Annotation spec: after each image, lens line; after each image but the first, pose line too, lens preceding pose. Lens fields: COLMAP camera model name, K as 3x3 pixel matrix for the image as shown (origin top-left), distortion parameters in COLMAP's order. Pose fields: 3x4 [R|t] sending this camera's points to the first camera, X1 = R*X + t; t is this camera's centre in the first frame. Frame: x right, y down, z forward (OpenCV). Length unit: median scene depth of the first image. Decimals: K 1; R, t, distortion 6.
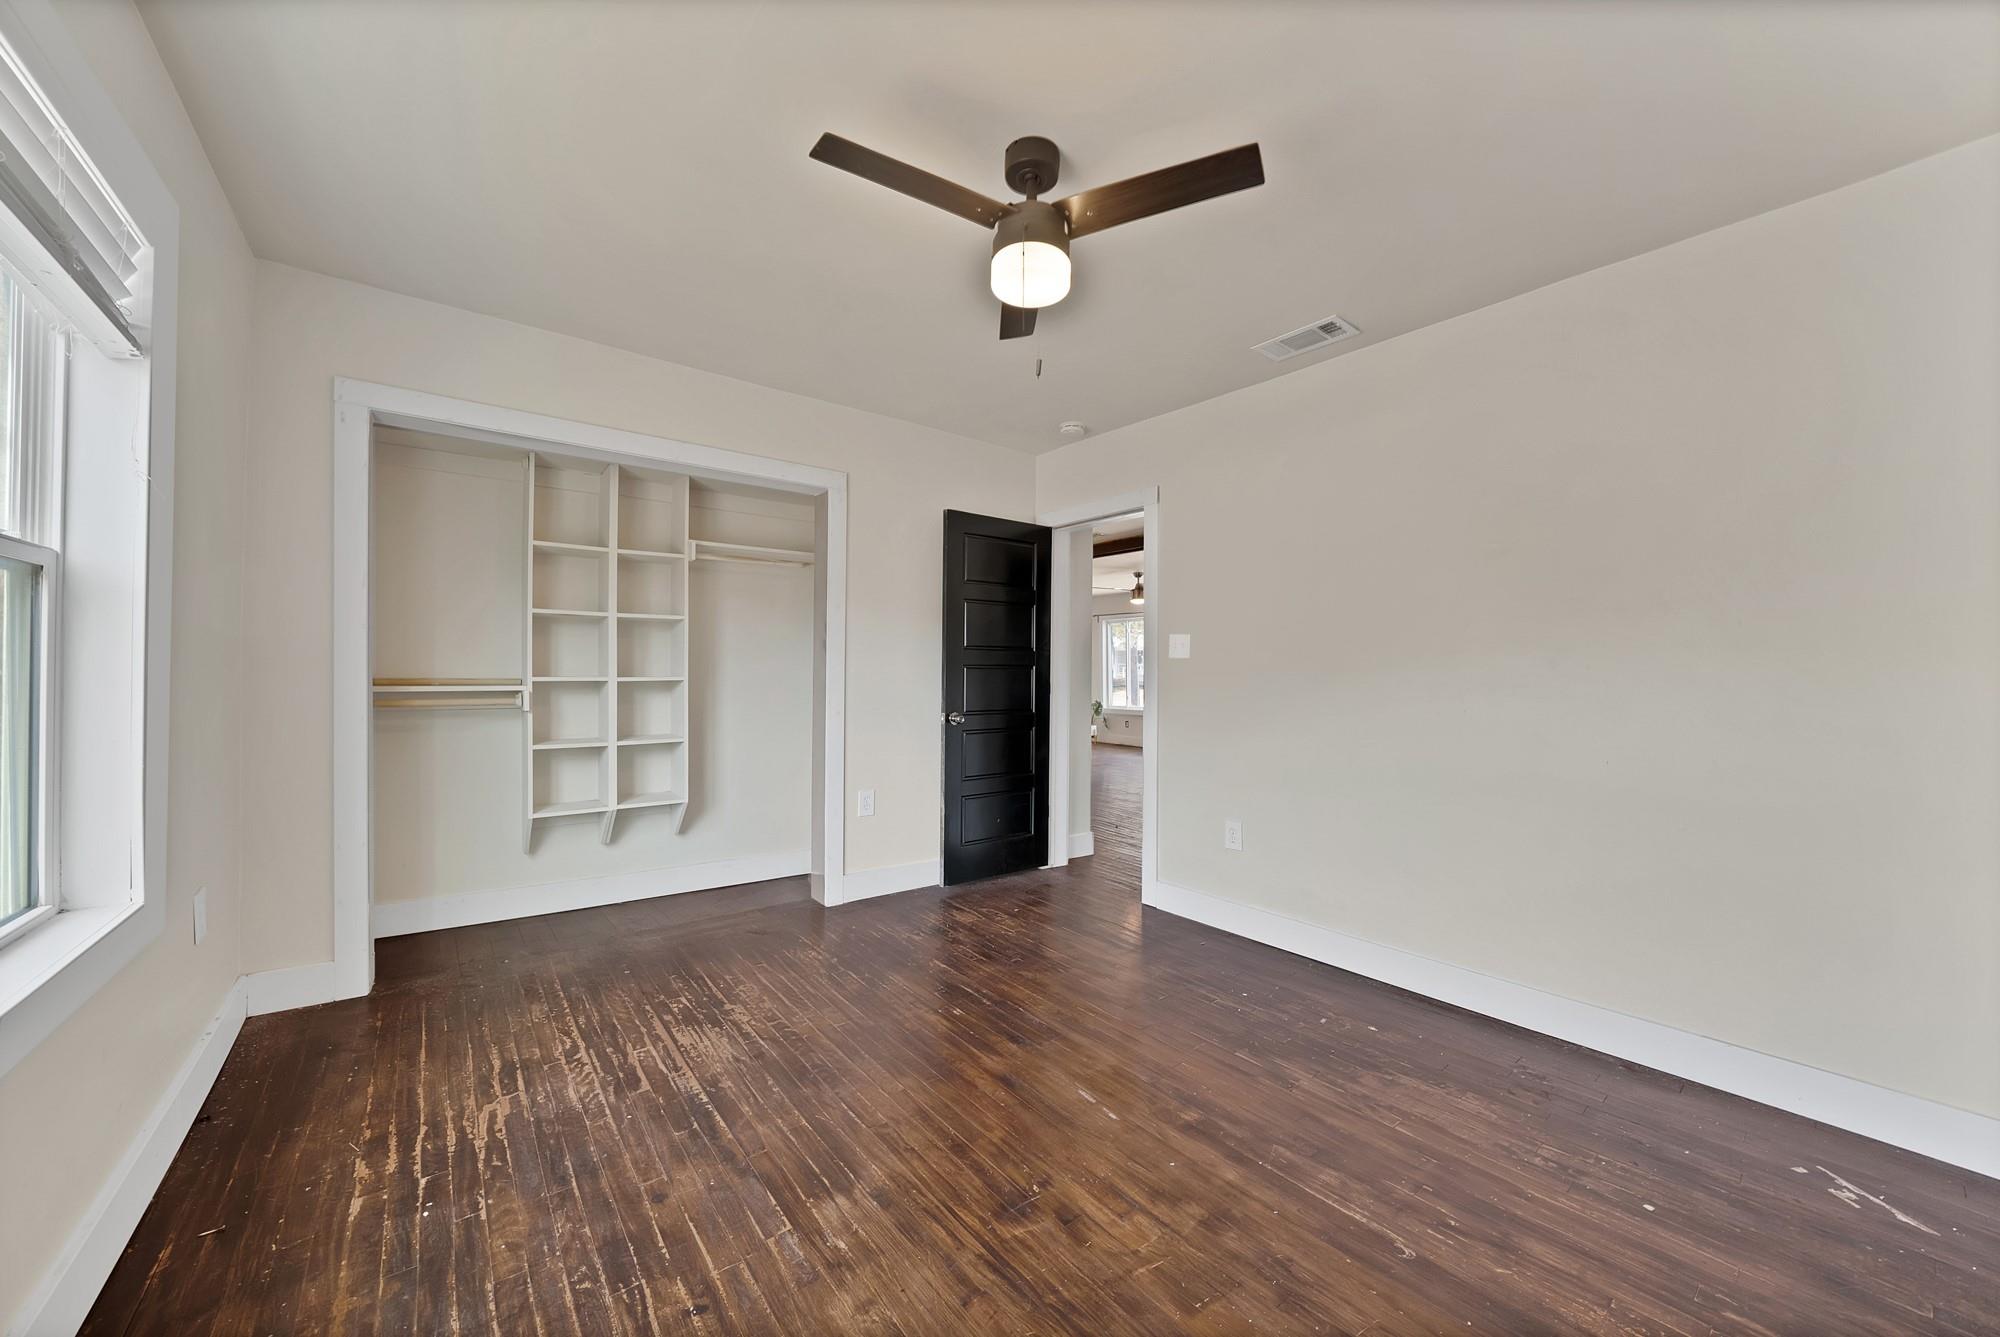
lens RADIAL K [[727.7, 0, 1000.8], [0, 727.7, 672.4], [0, 0, 1]] dist [-0.024685, 0.003233]
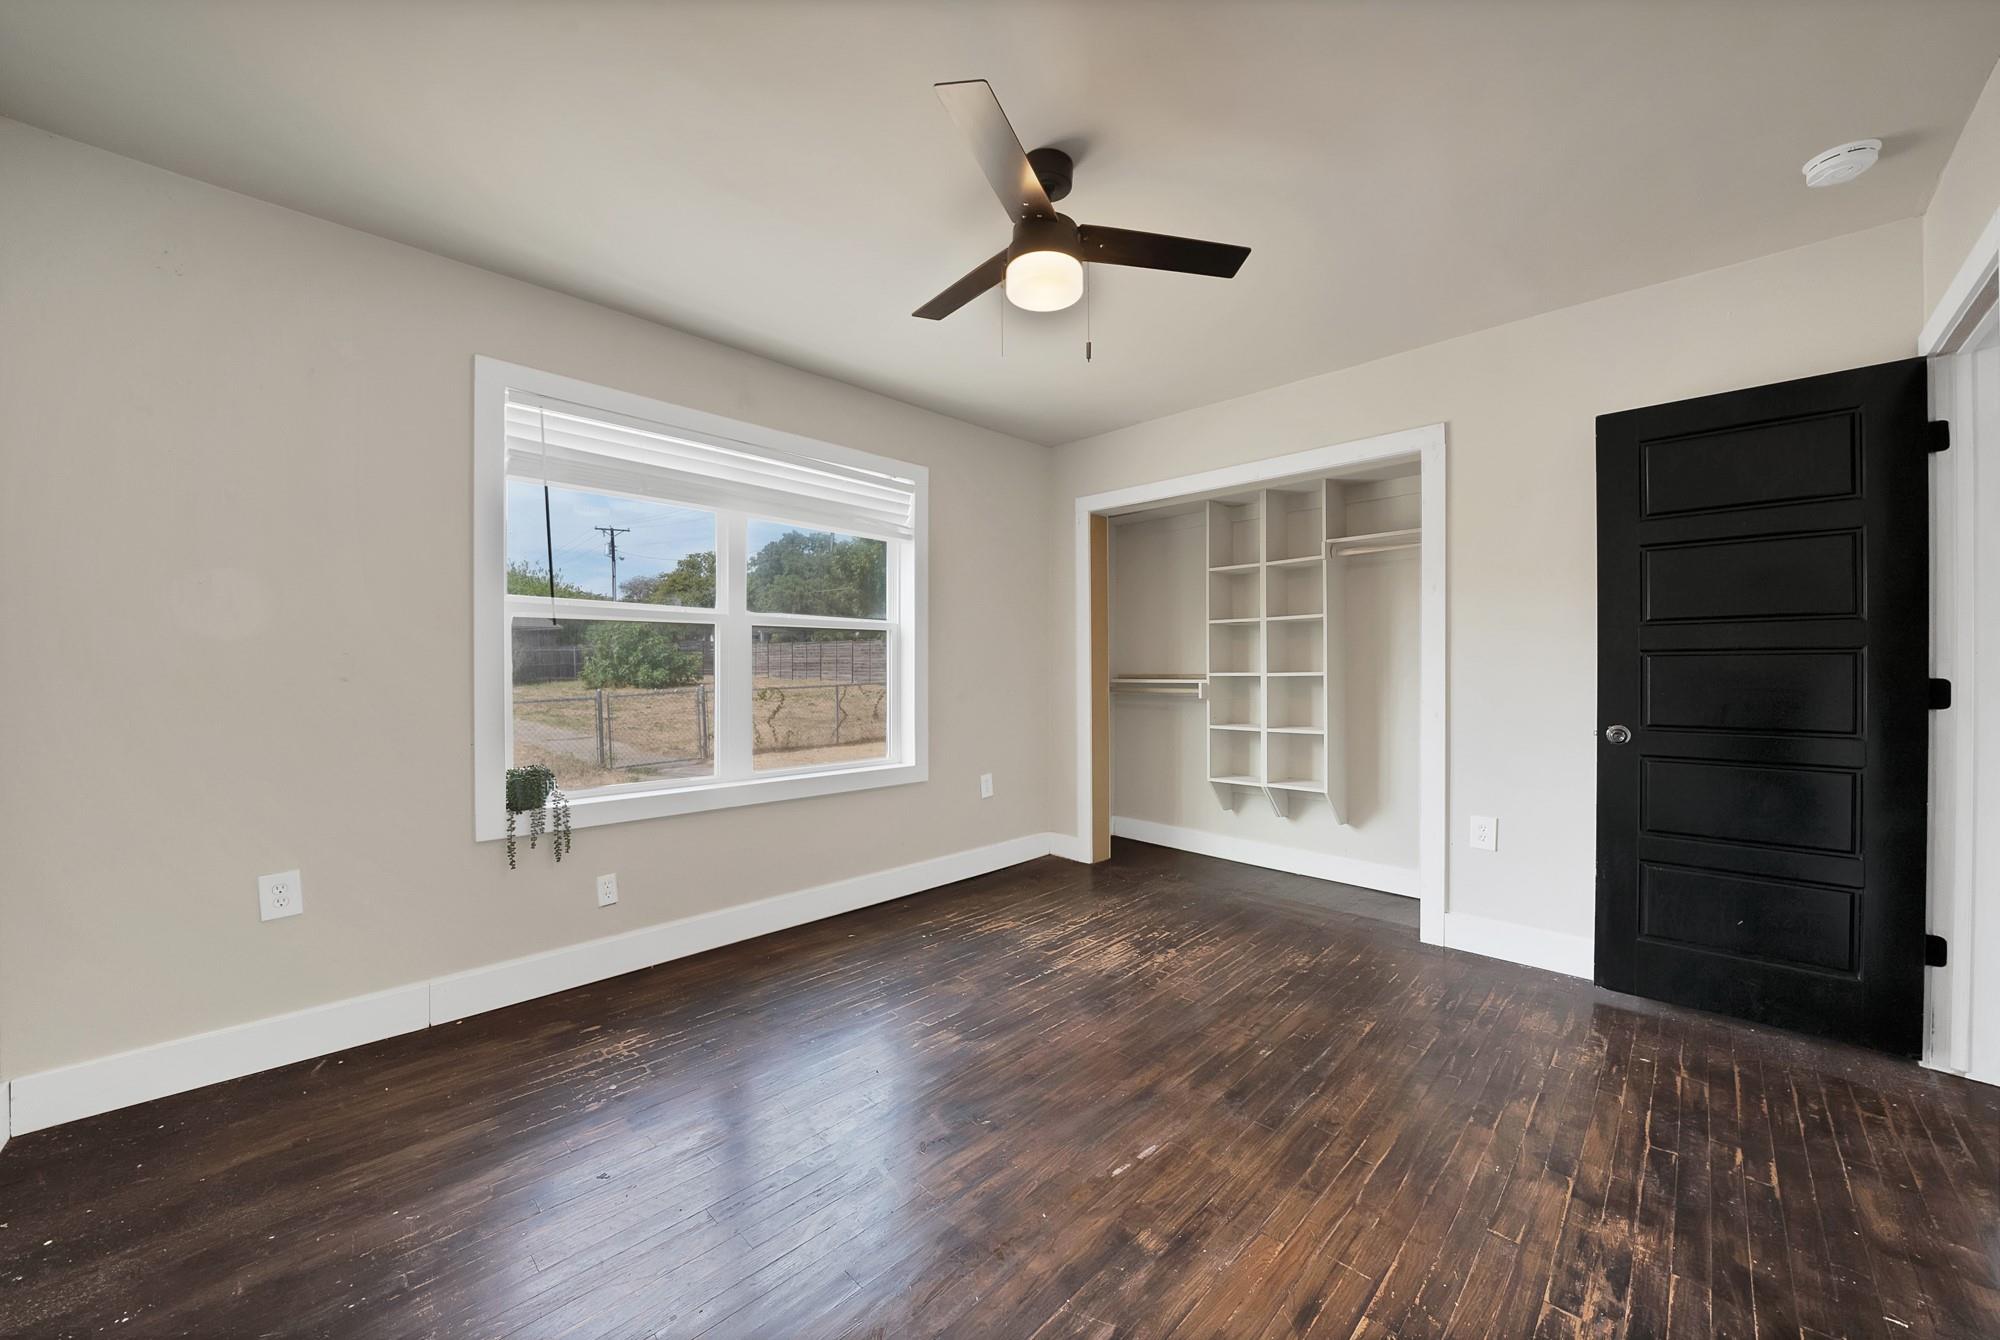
lens RADIAL K [[727.7, 0, 1000.8], [0, 727.7, 673.9], [0, 0, 1]] dist [-0.024685, 0.003233]
pose [[0.125525, -0.004452, -0.992081, 0.798318], [0.005078, 0.999980, -0.003845, 0.015125], [0.992078, -0.004555, 0.125545, 0.603159]]
